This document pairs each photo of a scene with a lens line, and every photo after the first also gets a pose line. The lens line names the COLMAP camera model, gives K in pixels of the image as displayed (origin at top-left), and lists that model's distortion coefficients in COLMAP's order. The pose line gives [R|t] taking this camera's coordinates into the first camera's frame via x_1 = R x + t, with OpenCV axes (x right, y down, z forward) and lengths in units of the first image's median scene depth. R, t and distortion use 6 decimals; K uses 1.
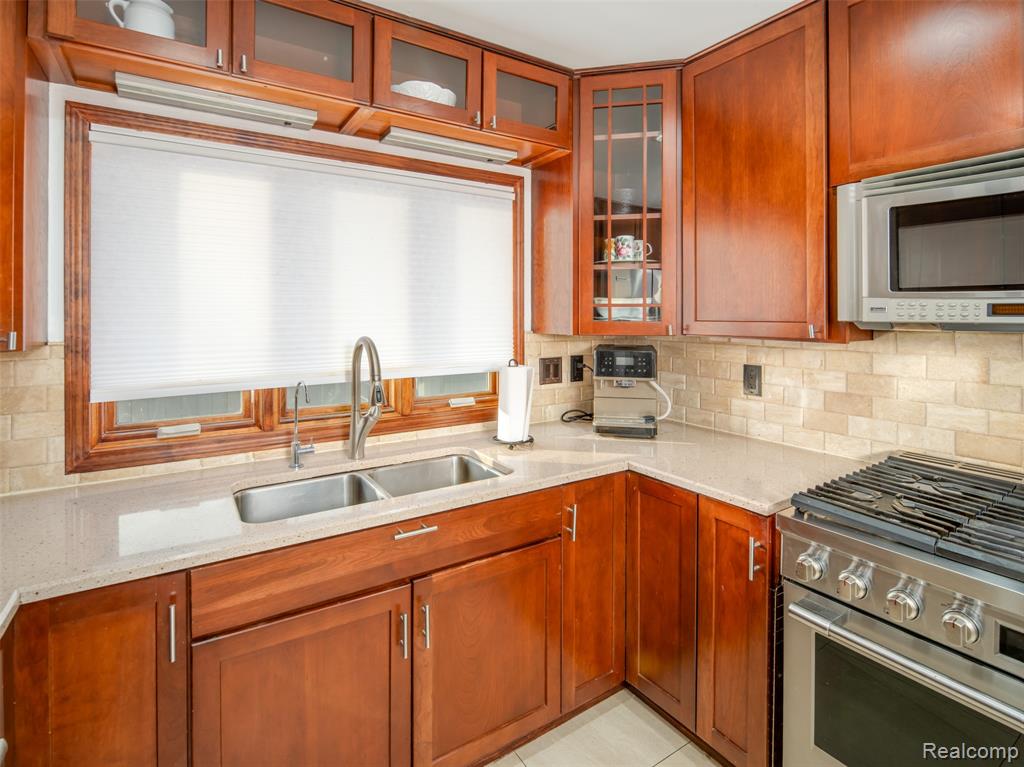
lens RADIAL K [[519.3, 0, 539.3], [0, 519.3, 316.7], [0, 0, 1]] dist [-0.006336, -0.000322]
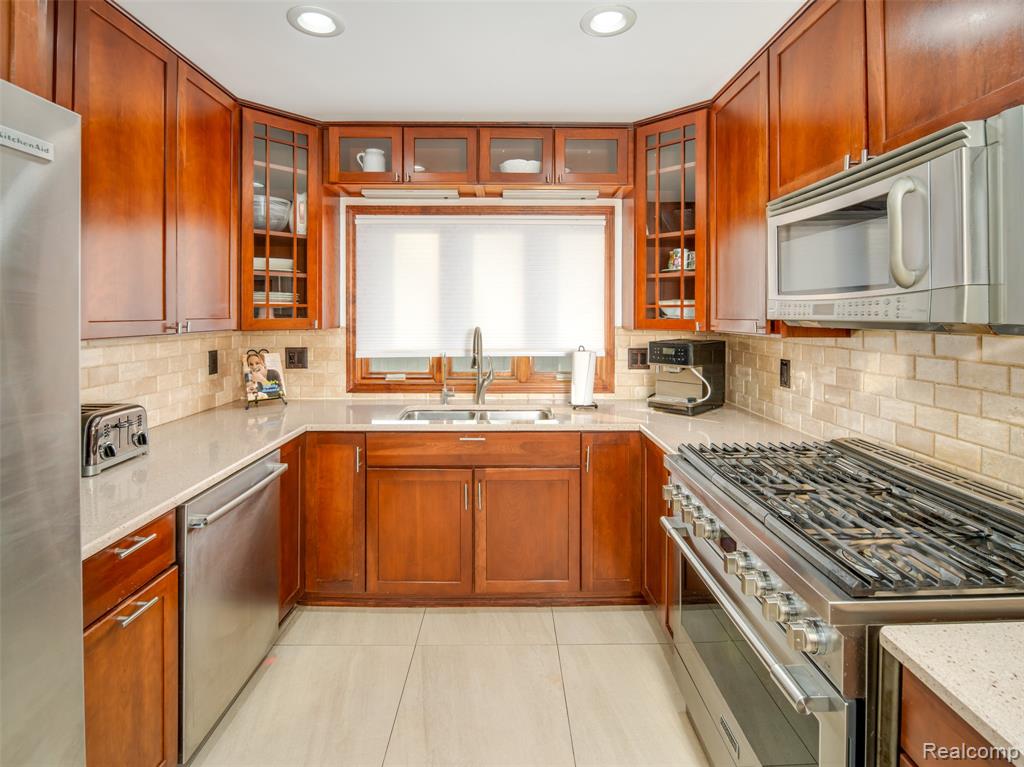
lens RADIAL K [[519.3, 0, 519.5], [0, 519.3, 325.5], [0, 0, 1]] dist [-0.006336, -0.000322]
pose [[0.838849, 0.014465, -0.544171, 0.650237], [-0.005672, 0.999825, 0.017834, 0.005063], [0.544334, -0.011874, 0.838785, -0.282911]]
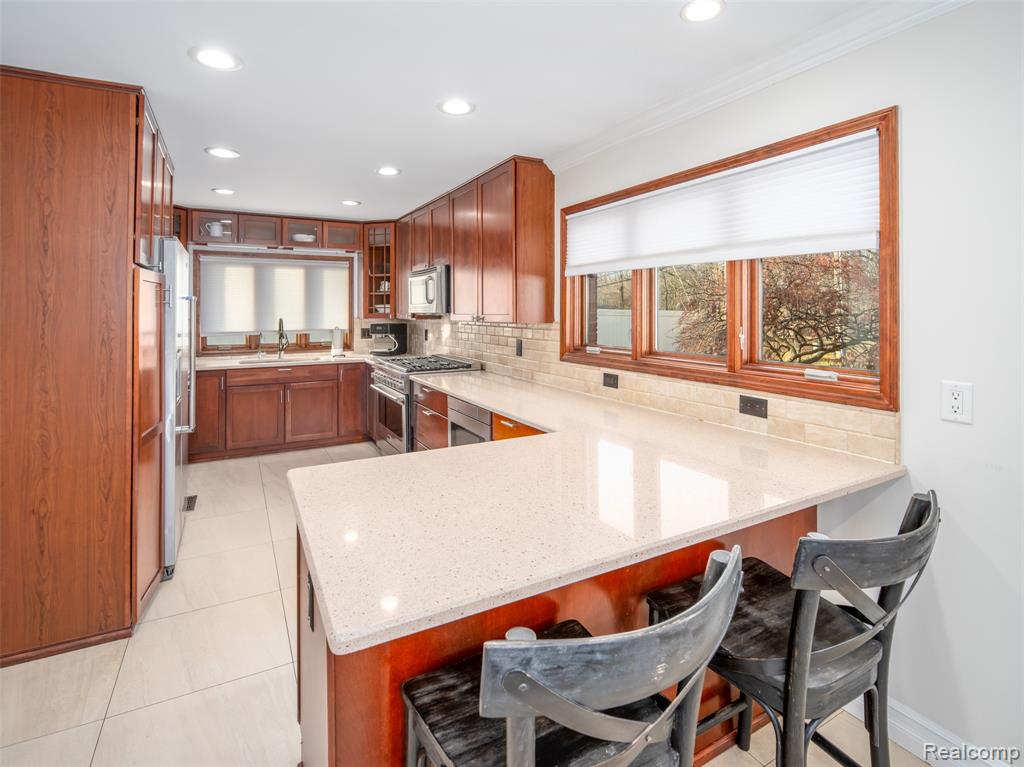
lens RADIAL K [[519.3, 0, 533.5], [0, 519.3, 305.5], [0, 0, 1]] dist [-0.006336, -0.000322]
pose [[0.997349, -0.003190, -0.072693, 1.422004], [0.002048, 0.999873, -0.015789, 0.015208], [0.072734, 0.015599, 0.997229, -2.025602]]
